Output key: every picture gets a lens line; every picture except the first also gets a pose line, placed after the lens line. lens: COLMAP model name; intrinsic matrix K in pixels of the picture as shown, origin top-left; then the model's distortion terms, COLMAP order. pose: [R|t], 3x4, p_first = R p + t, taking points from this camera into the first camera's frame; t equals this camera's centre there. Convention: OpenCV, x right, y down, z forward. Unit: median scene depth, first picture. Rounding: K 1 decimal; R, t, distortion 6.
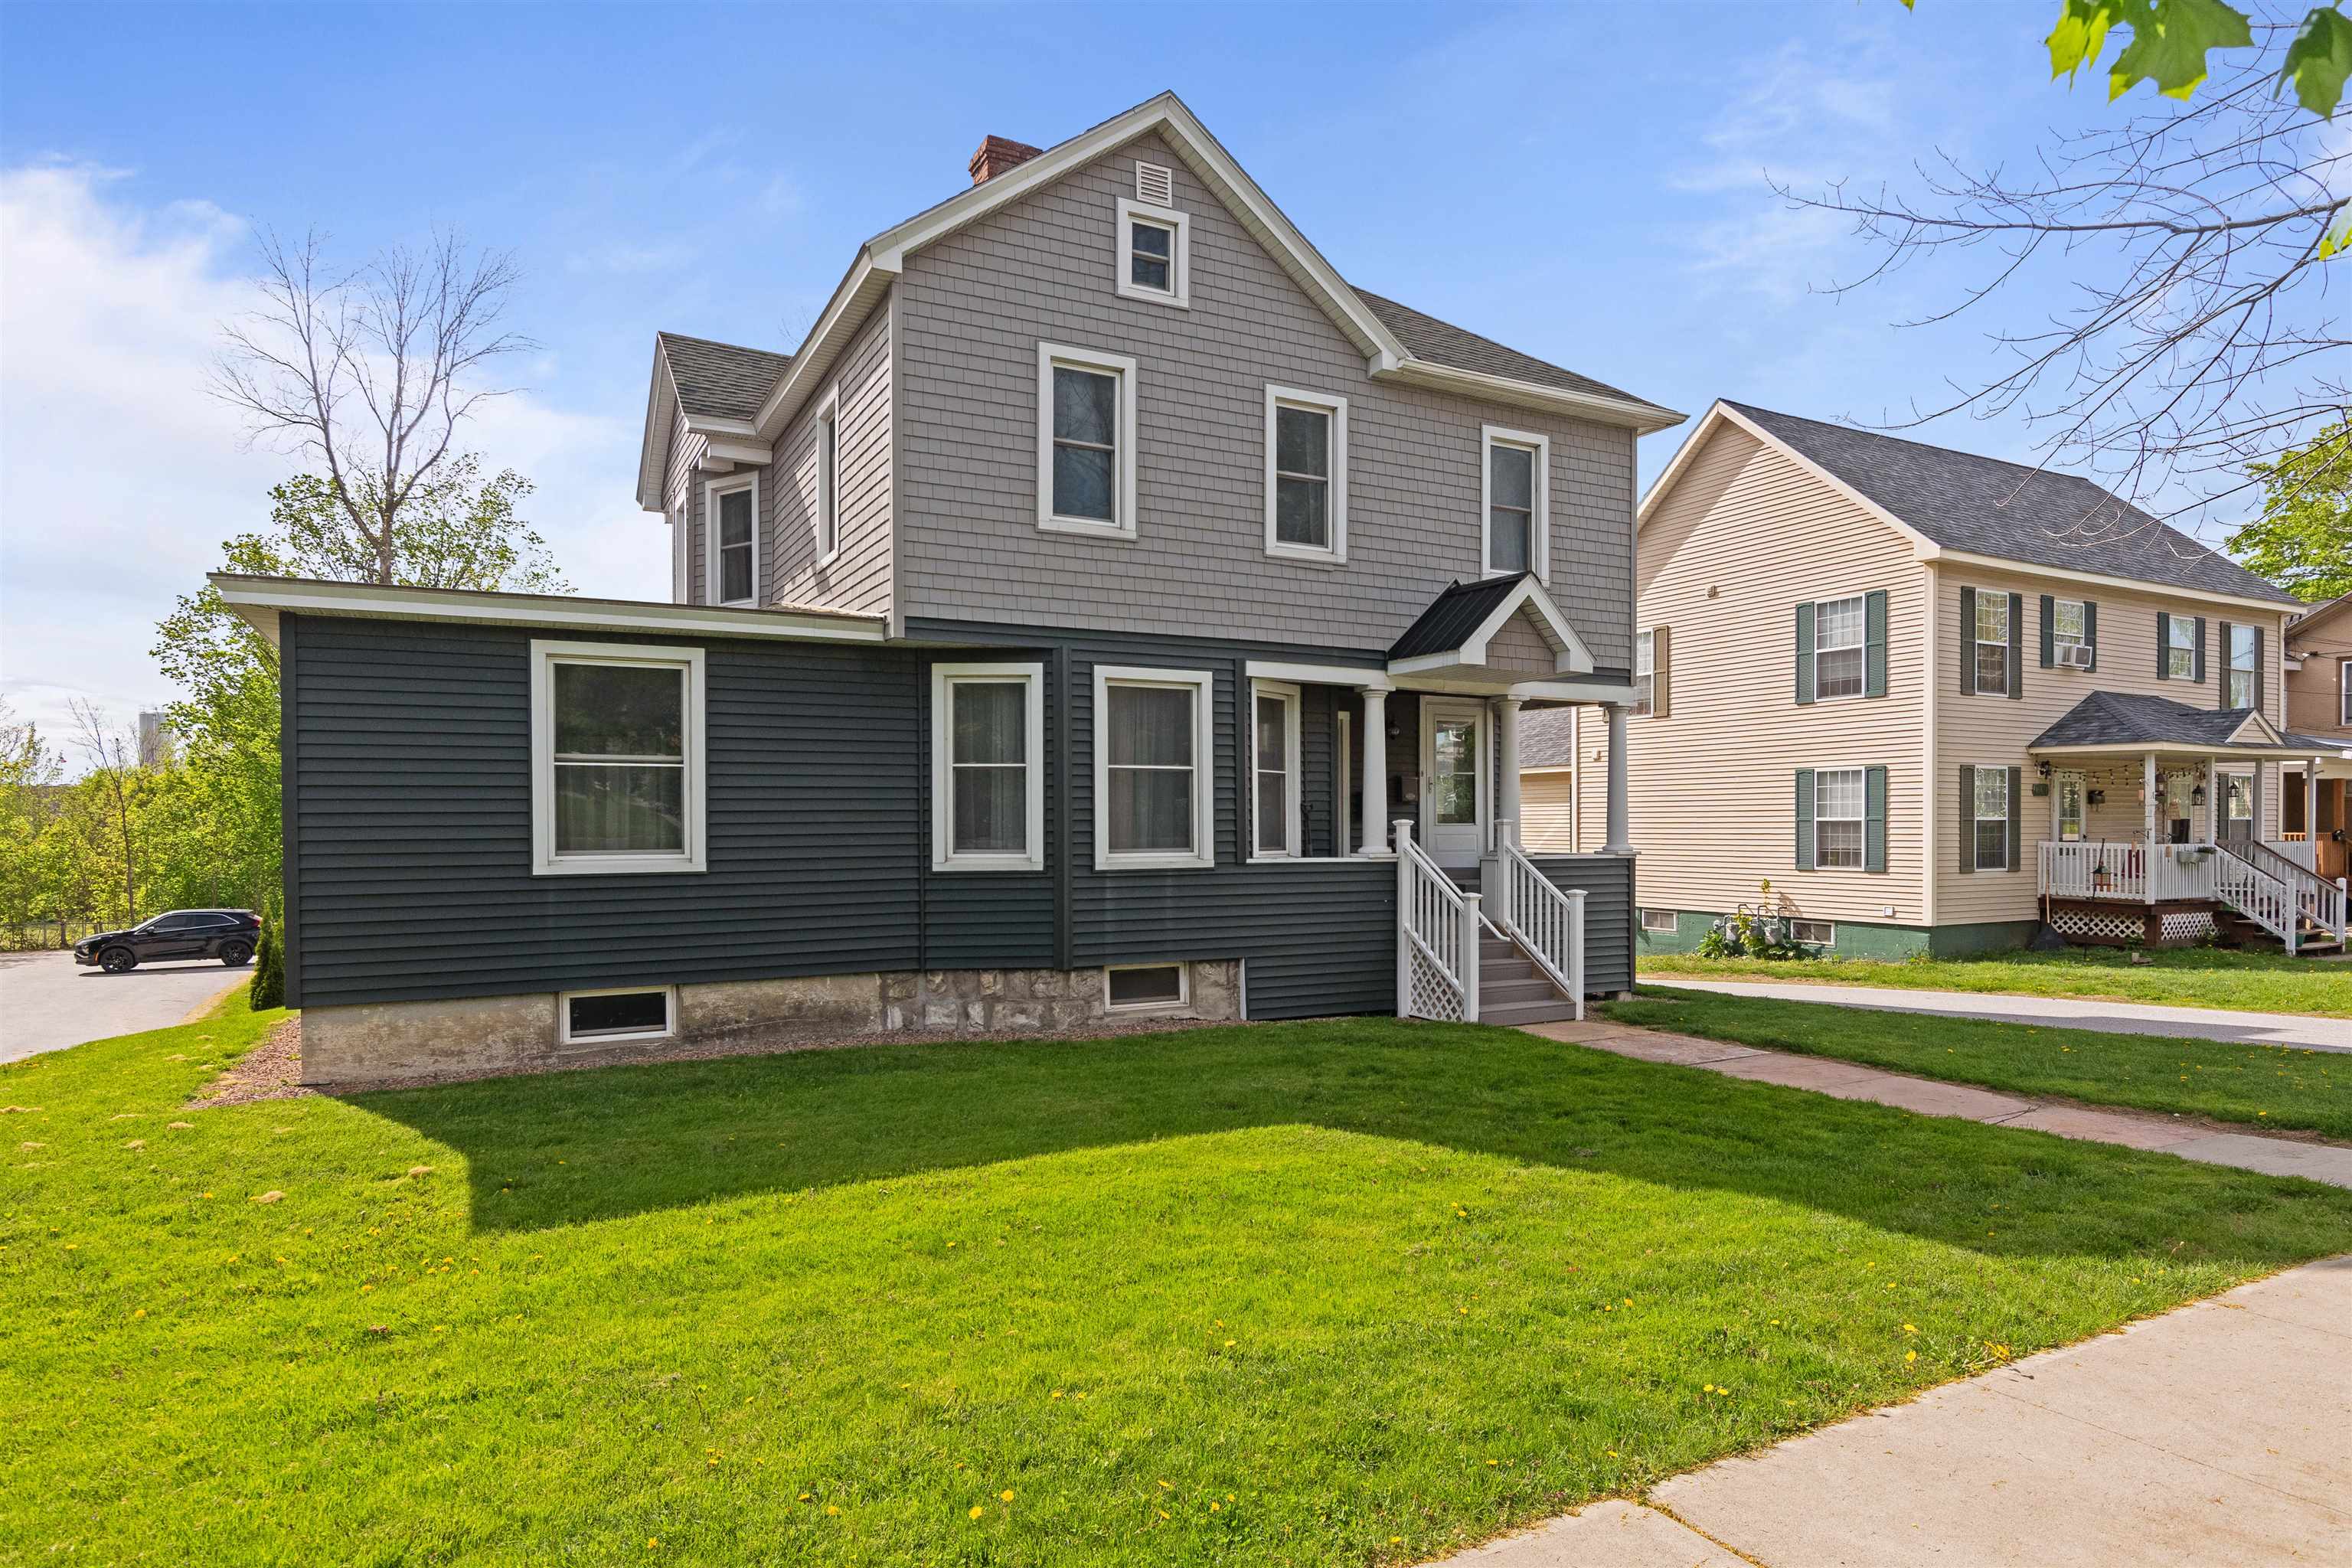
lens RADIAL K [[1313.2, 0, 1177.8], [0, 1313.2, 855.5], [0, 0, 1]] dist [-0.002460, -0.002013]
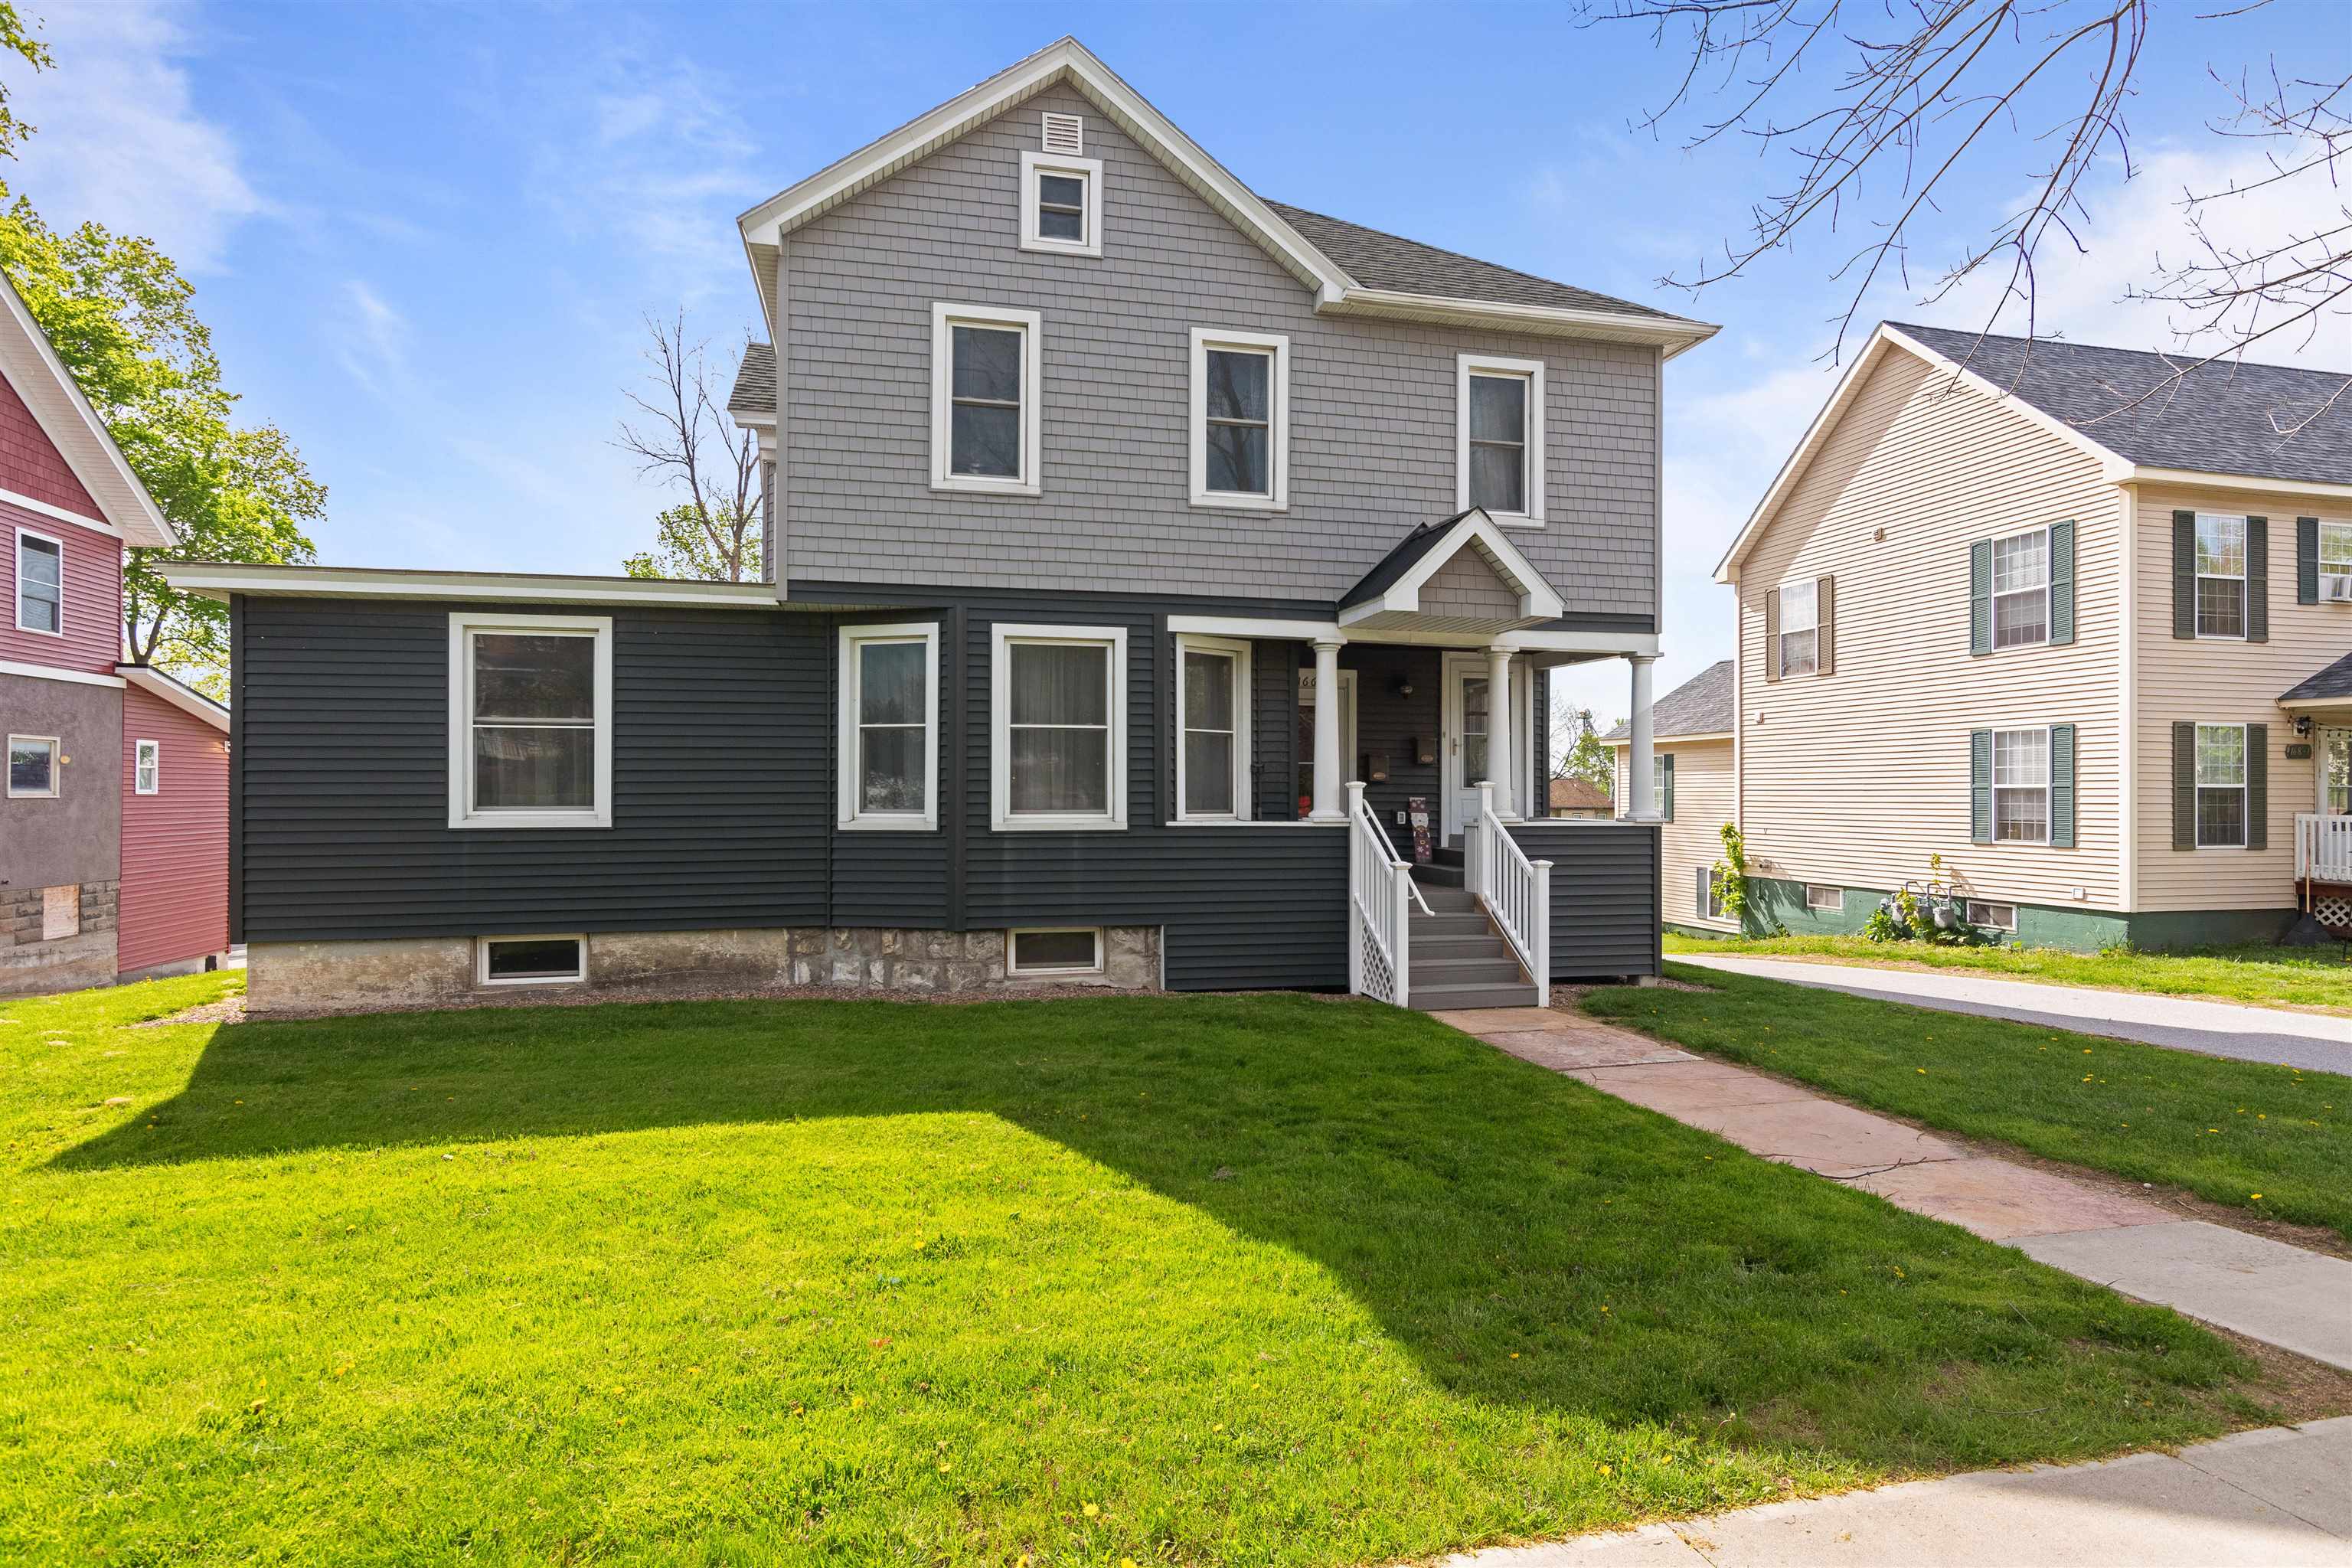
lens RADIAL K [[1205.1, 0, 1176.1], [0, 1205.1, 801.1], [0, 0, 1]] dist [-0.002823, -0.000130]
pose [[0.967775, 0.006267, -0.251738, 0.292951], [-0.010604, 0.999818, -0.015877, 0.001612], [0.251593, 0.018034, 0.967665, 0.156746]]
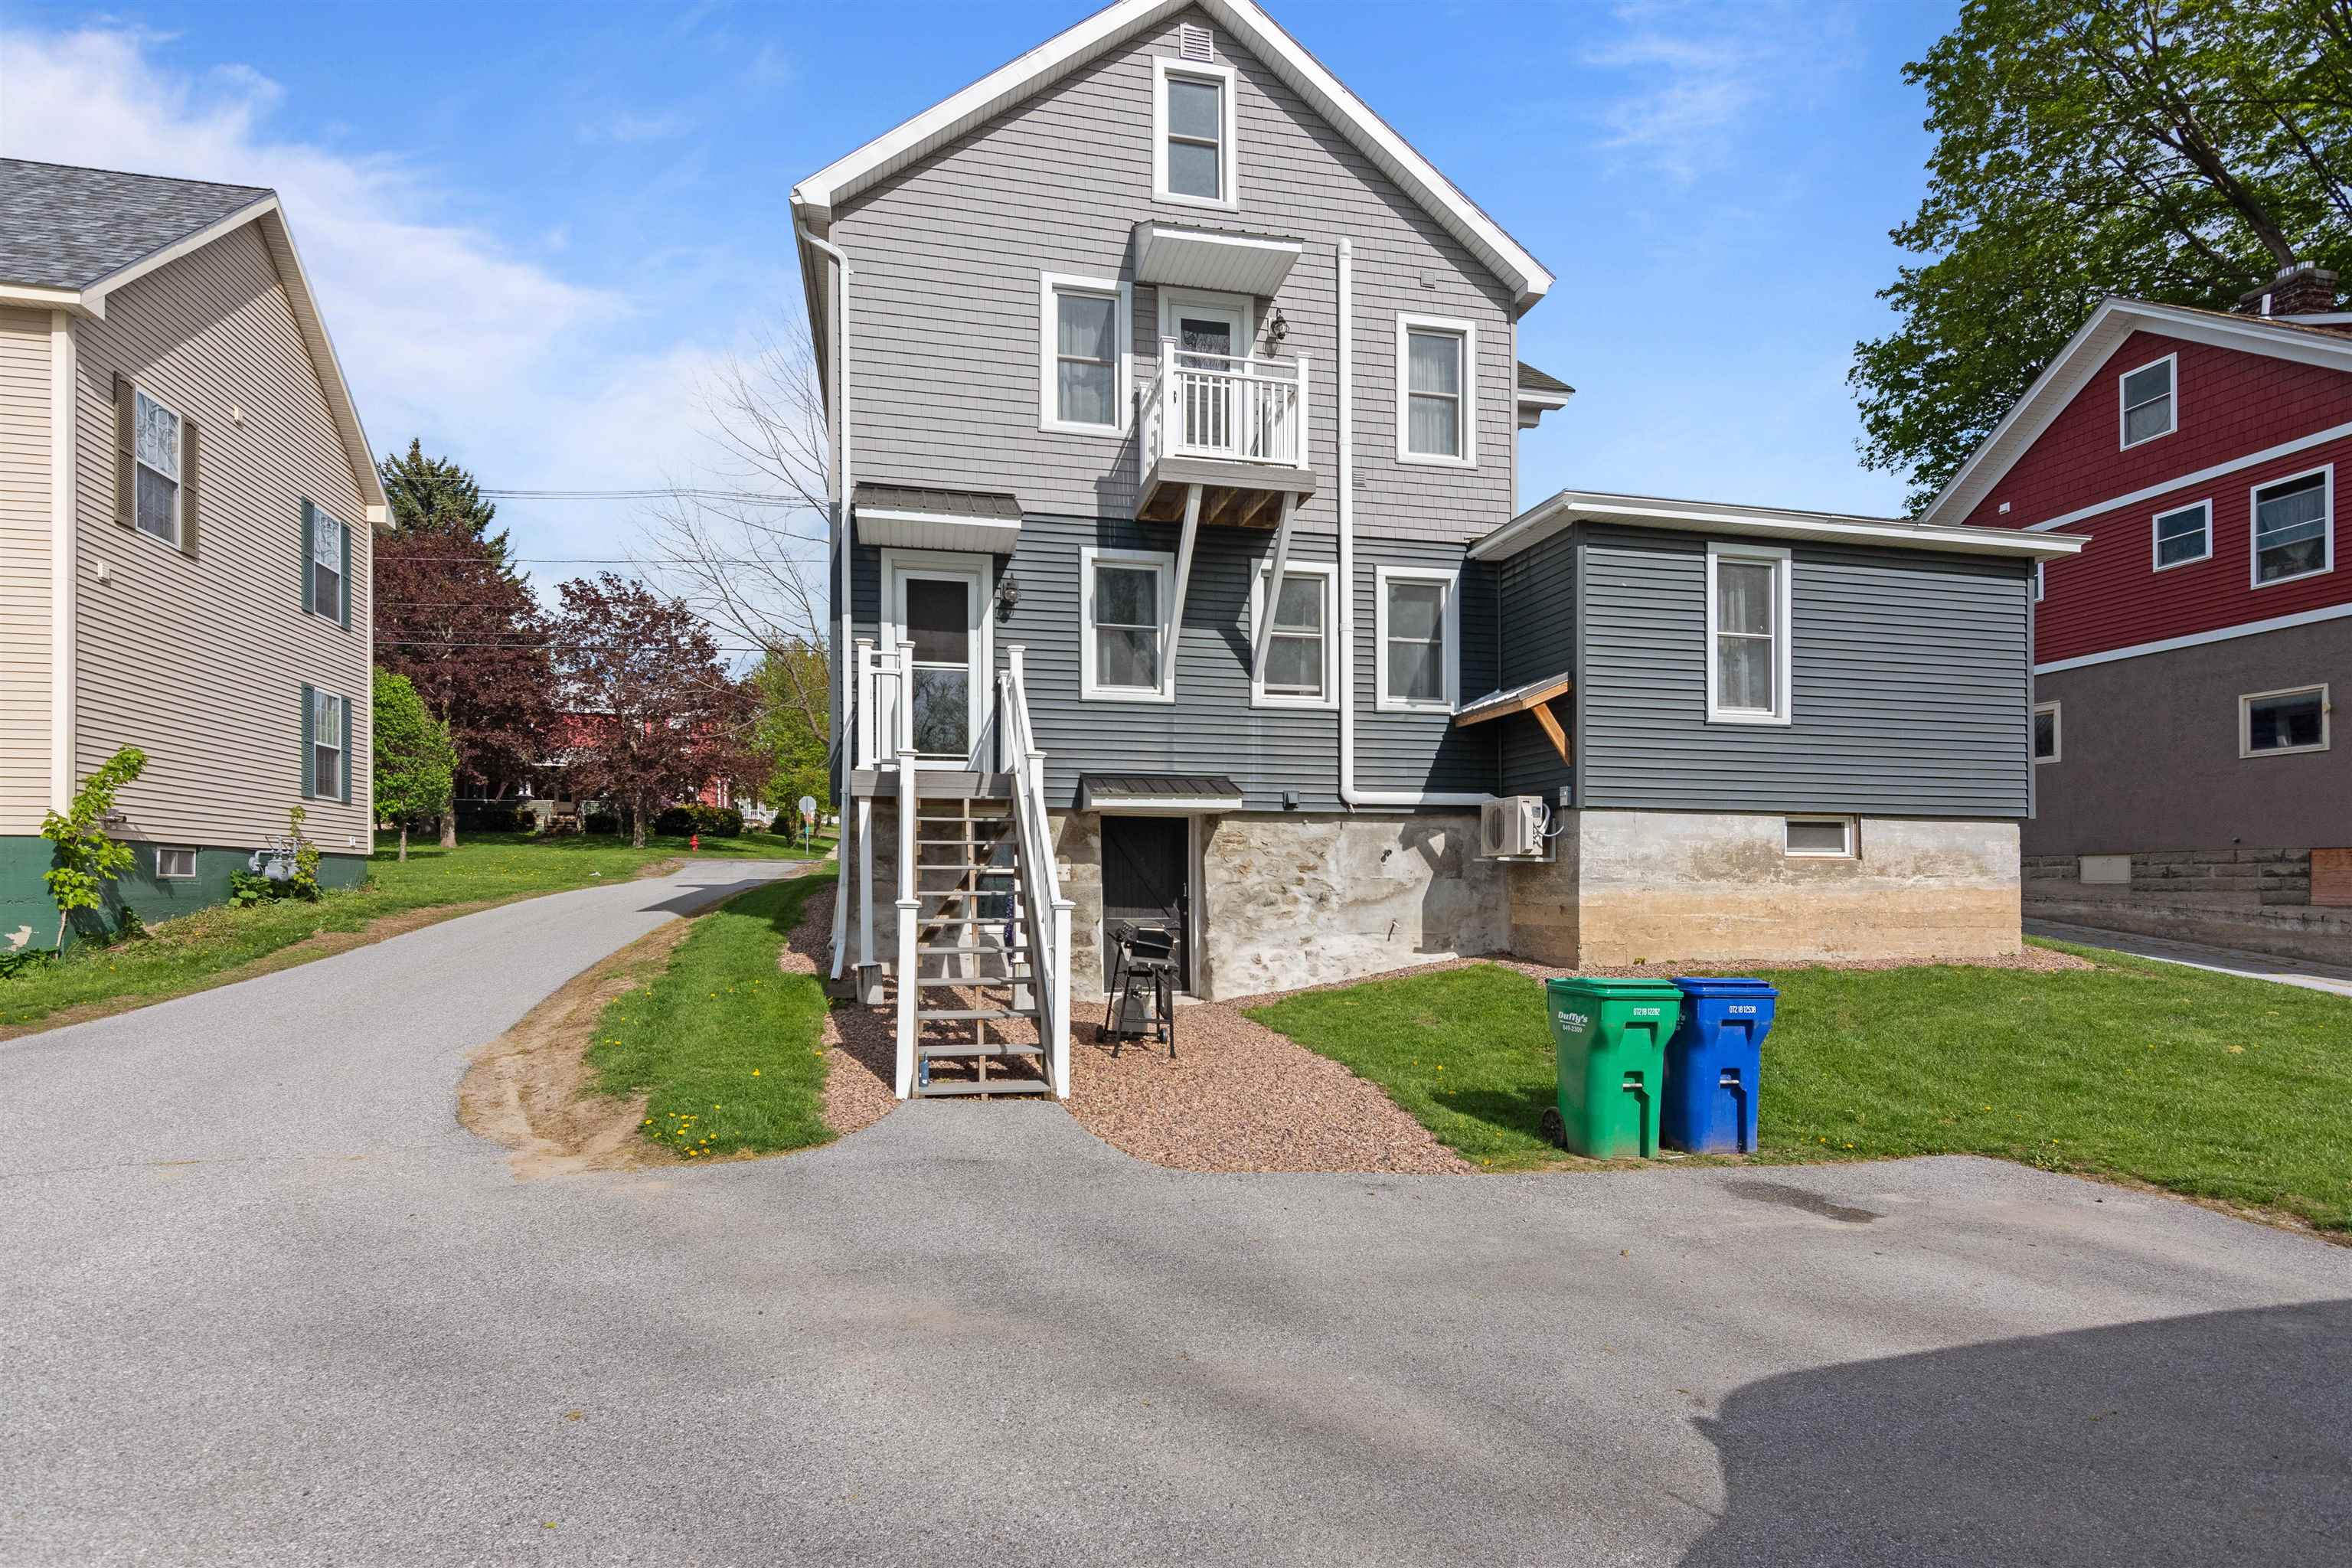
lens RADIAL K [[1171.1, 0, 1159.5], [0, 1171.1, 871.0], [0, 0, 1]] dist [0.000894, 0.001217]
pose [[-0.962242, 0.004726, 0.272153, -0.549153], [0.007030, 0.999947, 0.007490, 0.108516], [-0.272104, 0.009121, -0.962225, 2.961935]]
